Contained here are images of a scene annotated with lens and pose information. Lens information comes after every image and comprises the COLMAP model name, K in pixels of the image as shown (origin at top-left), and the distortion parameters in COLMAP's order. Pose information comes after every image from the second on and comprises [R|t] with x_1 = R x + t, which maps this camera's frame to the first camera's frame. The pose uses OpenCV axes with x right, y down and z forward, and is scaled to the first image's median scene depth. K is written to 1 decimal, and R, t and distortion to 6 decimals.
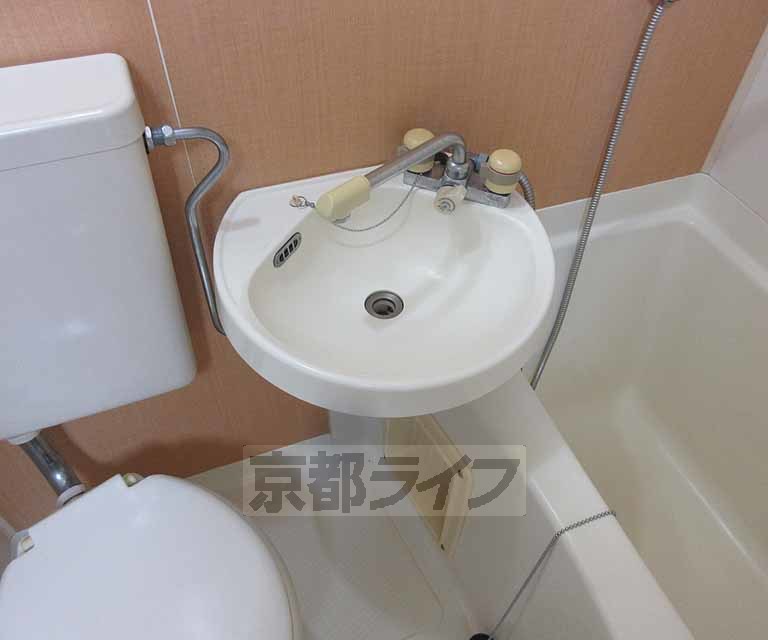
lens RADIAL K [[682.2, 0, 417.4], [0, 682.2, 320.8], [0, 0, 1]] dist [-0.005448, -0.006640]
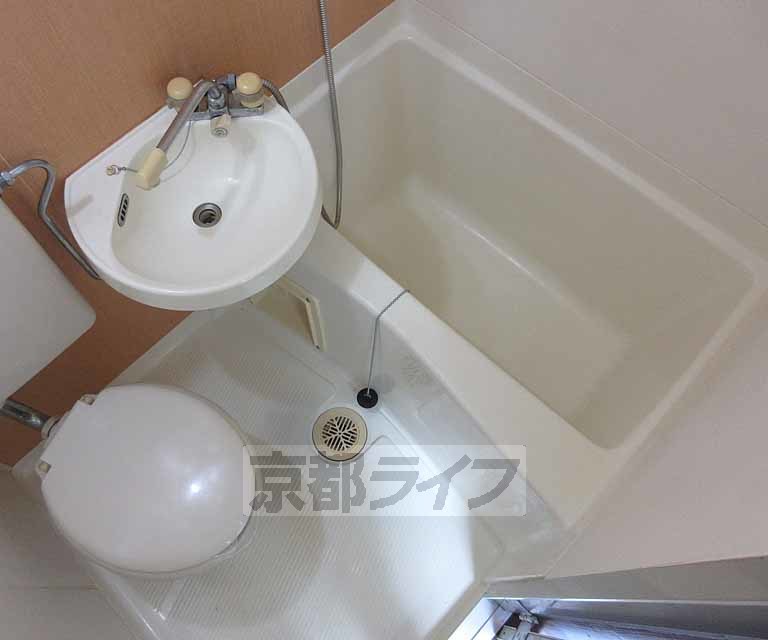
lens RADIAL K [[682.2, 0, 417.4], [0, 682.2, 320.8], [0, 0, 1]] dist [-0.005448, -0.006640]
pose [[0.908441, -0.389717, 0.151178, 0.046085], [0.319605, 0.880662, 0.349696, -0.184821], [-0.269419, -0.269361, 0.924585, -0.435599]]
